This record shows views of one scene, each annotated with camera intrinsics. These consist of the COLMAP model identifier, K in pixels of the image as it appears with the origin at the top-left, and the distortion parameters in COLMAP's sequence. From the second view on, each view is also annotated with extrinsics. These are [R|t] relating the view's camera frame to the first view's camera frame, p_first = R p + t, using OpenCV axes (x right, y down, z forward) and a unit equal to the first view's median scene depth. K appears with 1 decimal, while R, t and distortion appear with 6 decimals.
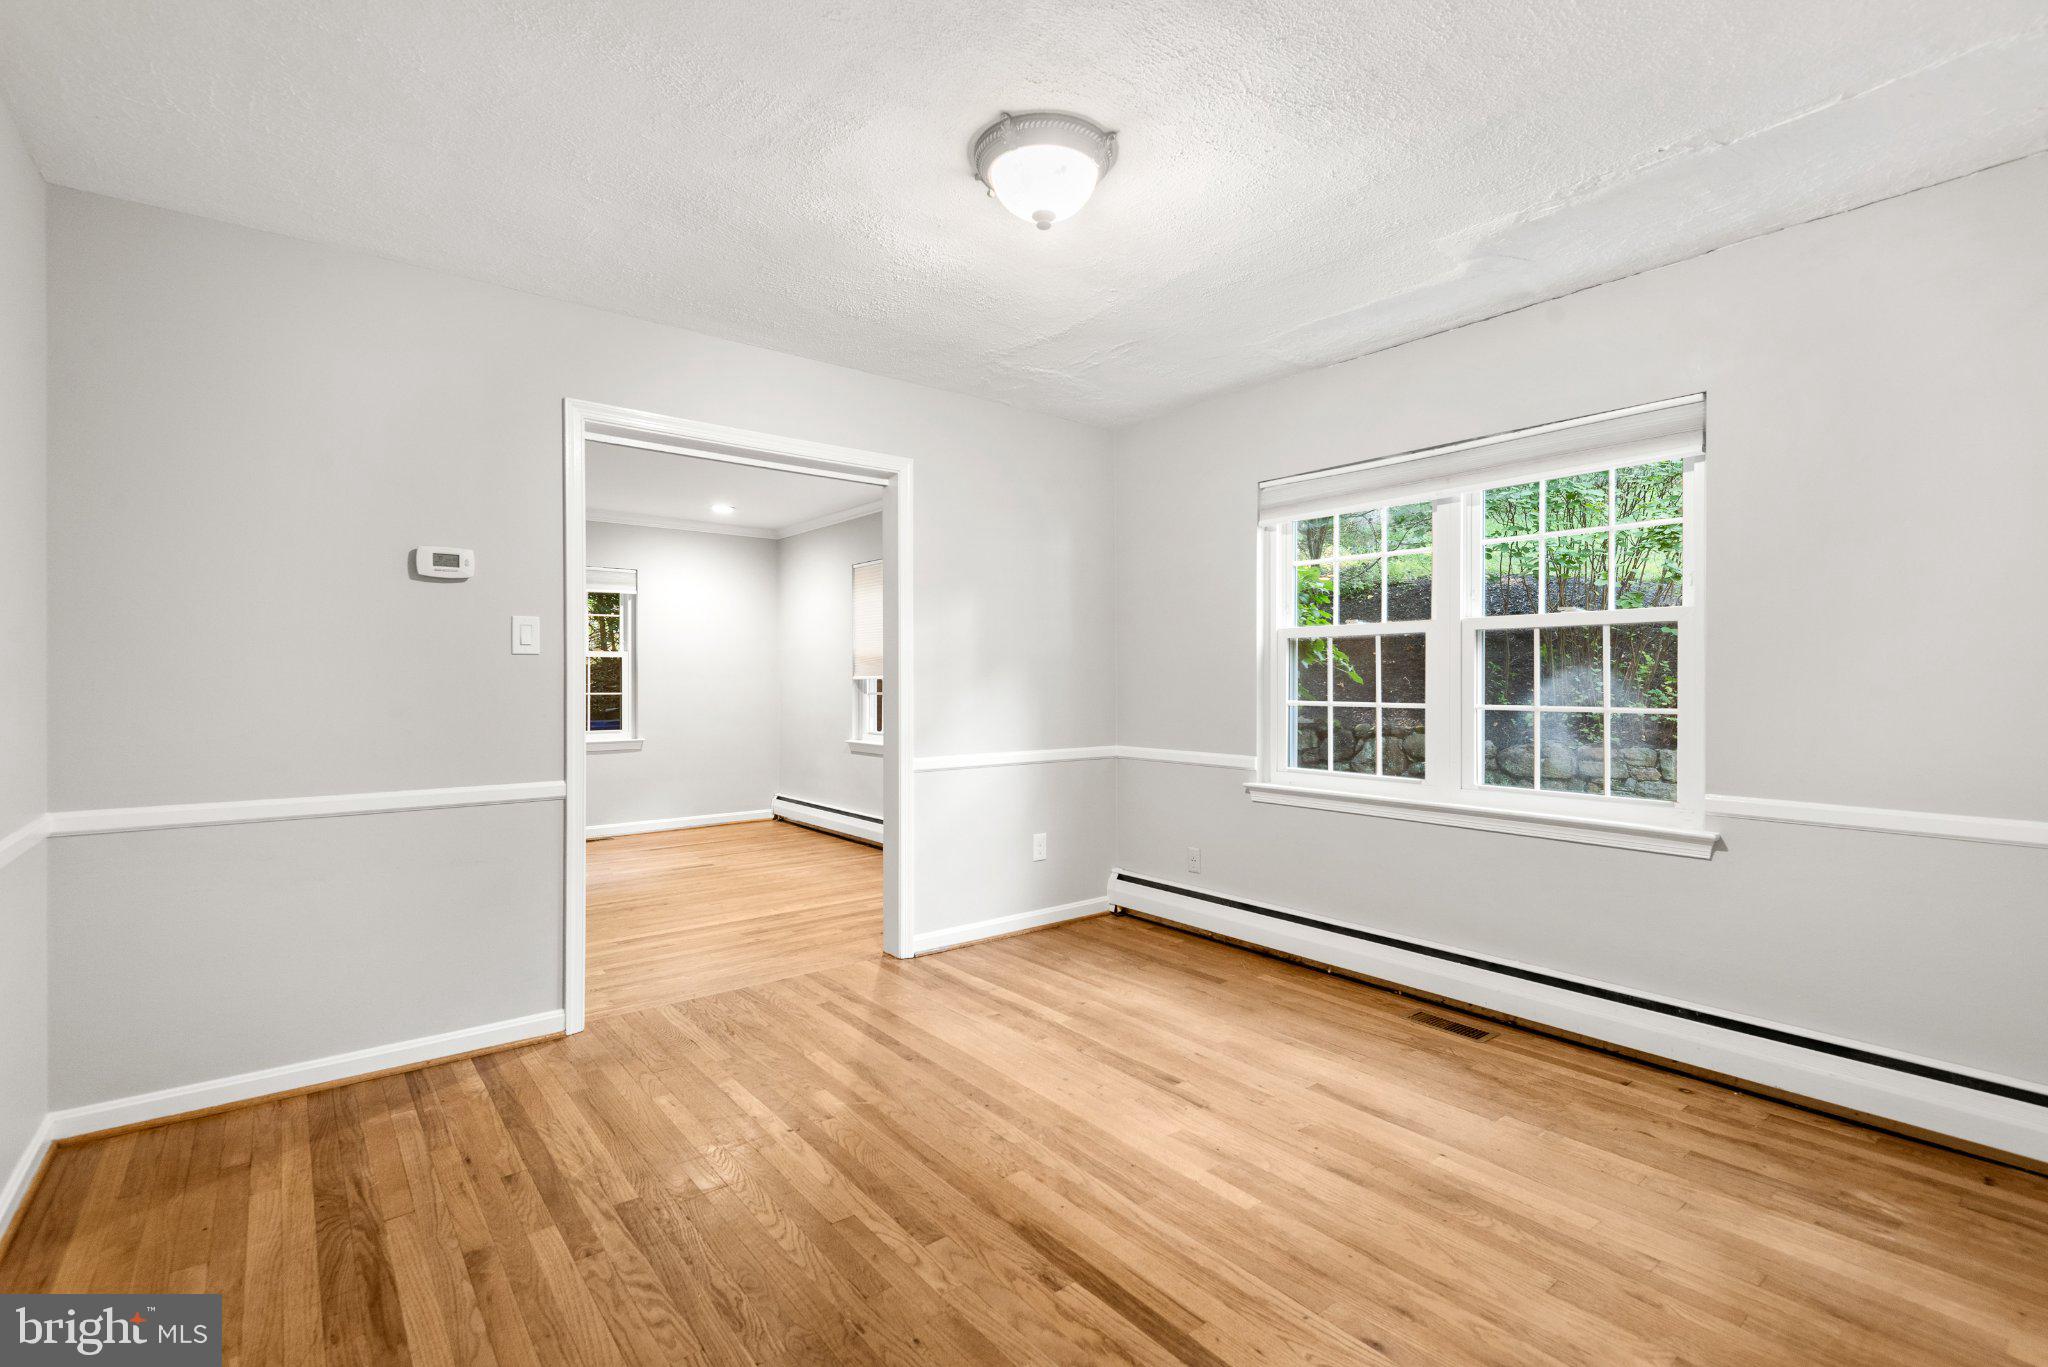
lens RADIAL K [[938.1, 0, 1024.0], [0, 938.1, 683.5], [0, 0, 1]] dist [0.037468, -0.017919]
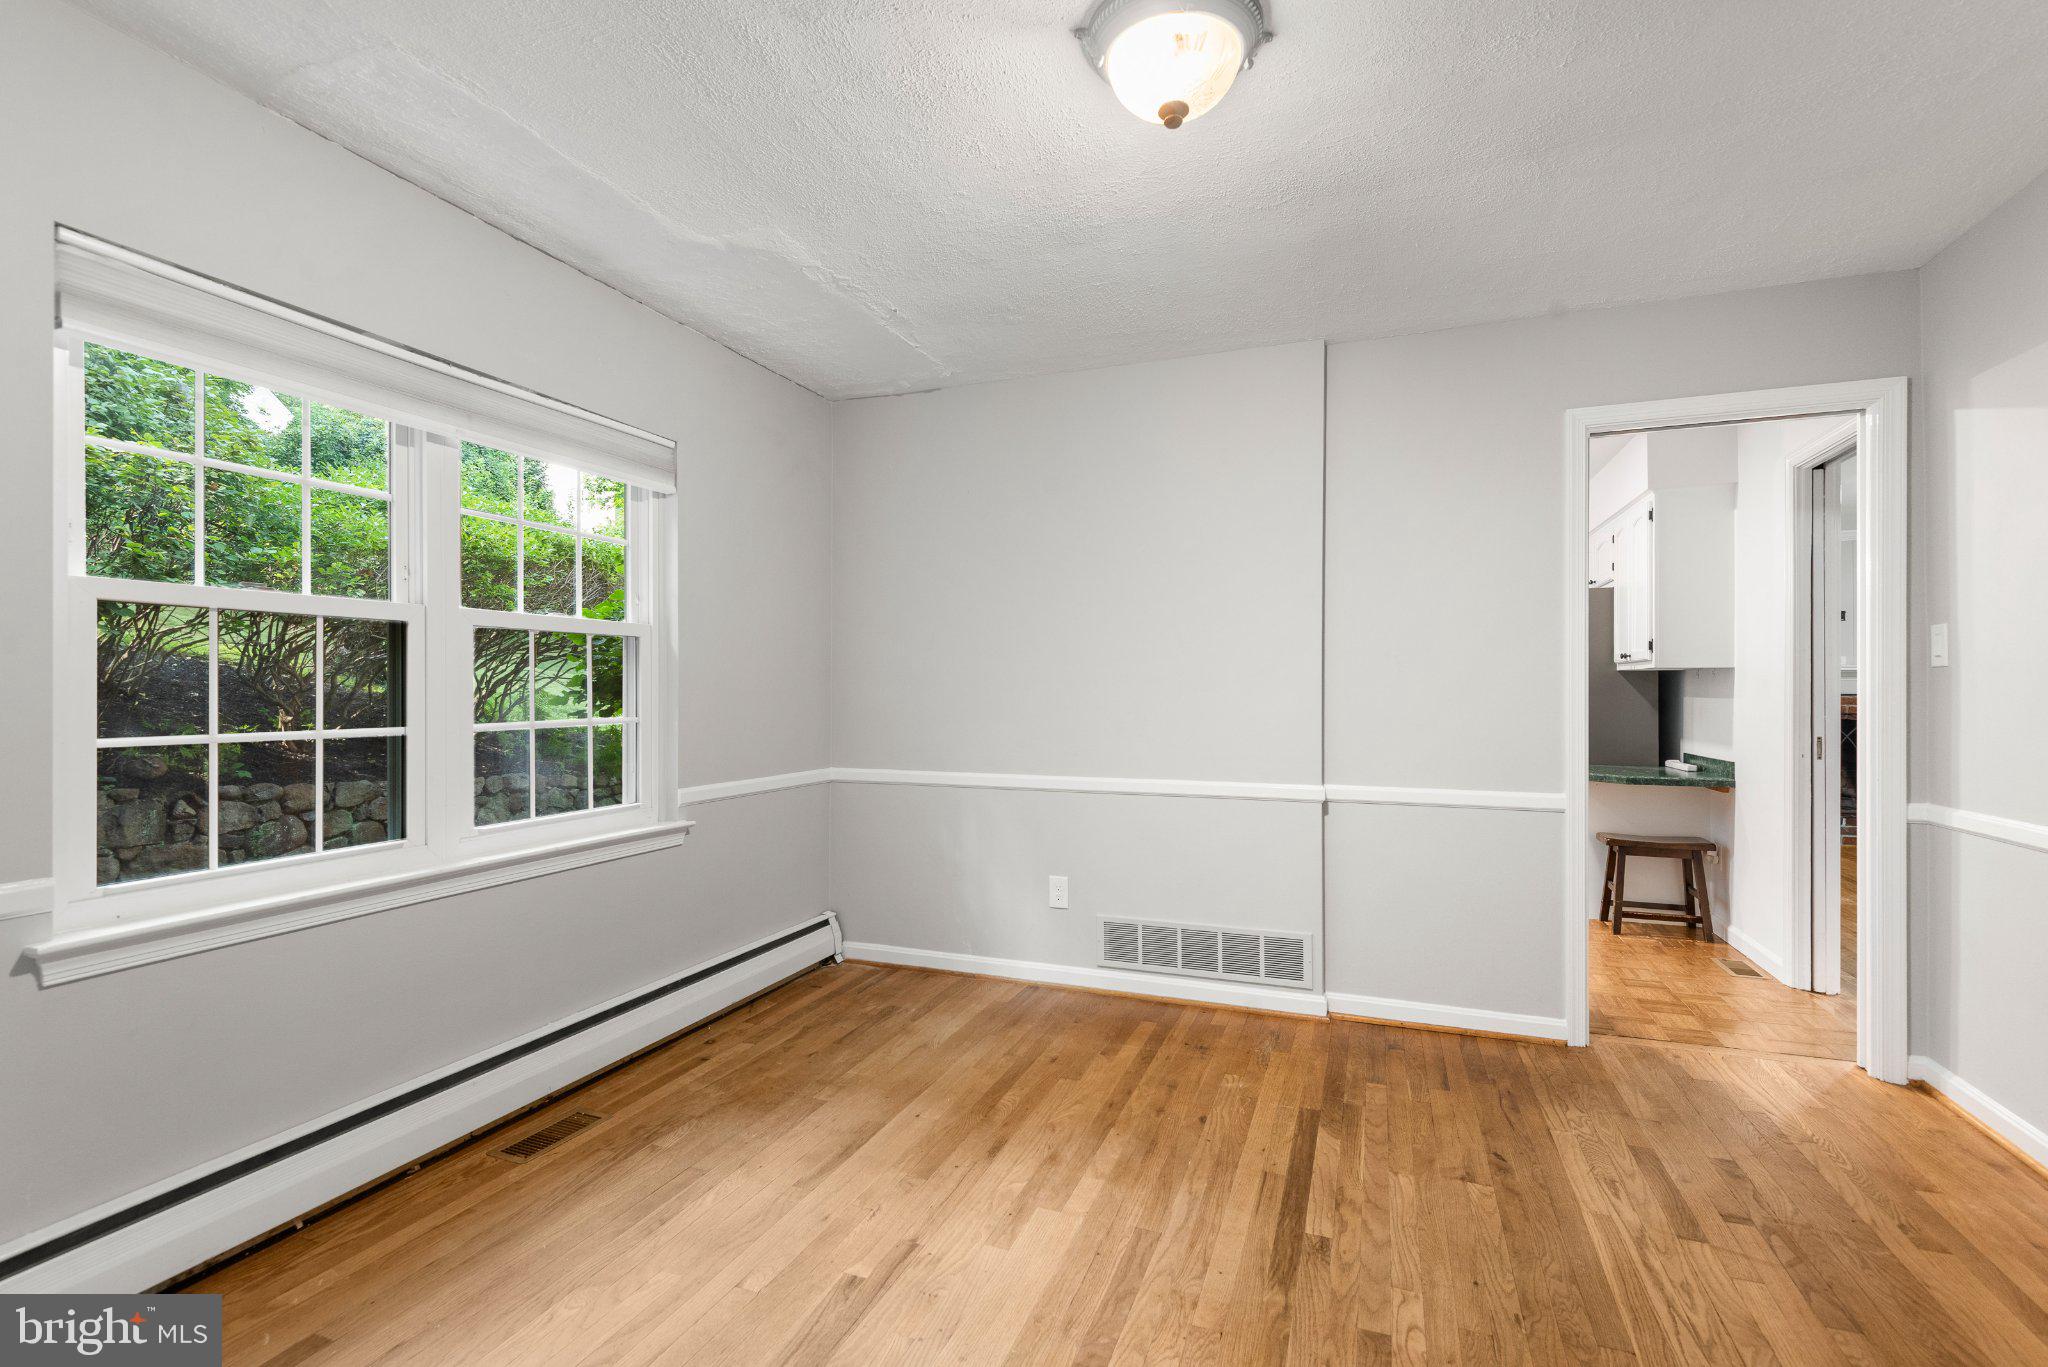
lens RADIAL K [[938.1, 0, 1024.0], [0, 938.1, 683.5], [0, 0, 1]] dist [0.037468, -0.017919]
pose [[-0.510264, 0.005167, 0.860002, -0.519733], [0.005823, 0.999980, -0.002553, -0.007411], [-0.859998, 0.003705, -0.510284, 1.303283]]
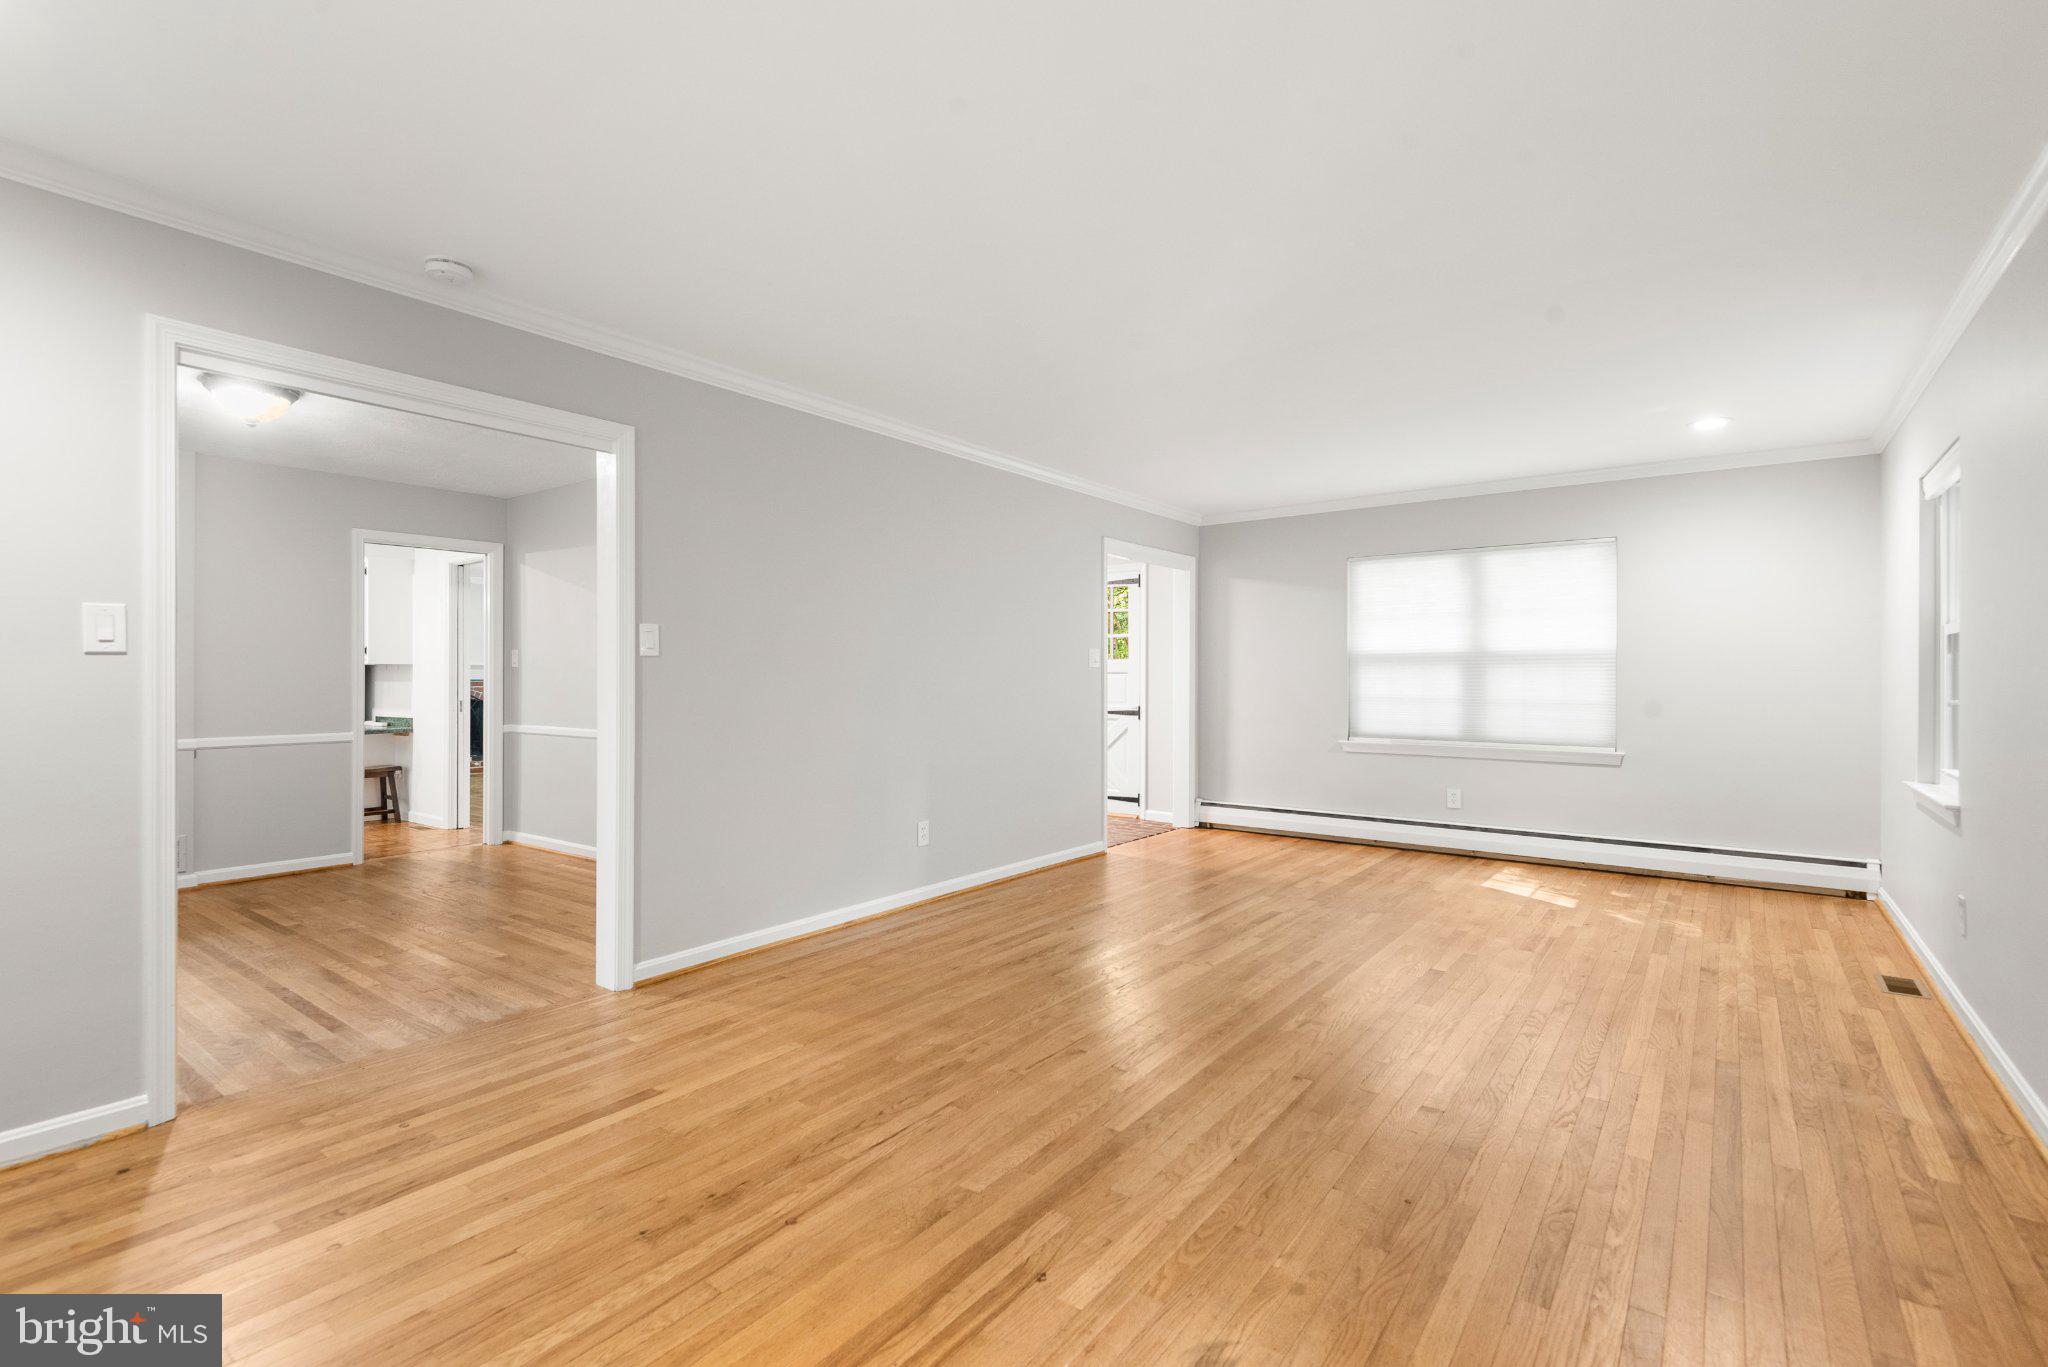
lens RADIAL K [[938.1, 0, 1024.0], [0, 938.1, 683.5], [0, 0, 1]] dist [0.037468, -0.017919]
pose [[-0.968237, 0.001598, -0.250030, -0.794790], [-0.002220, 0.999885, 0.014990, -0.020328], [0.250026, 0.015069, -0.968122, 2.599692]]
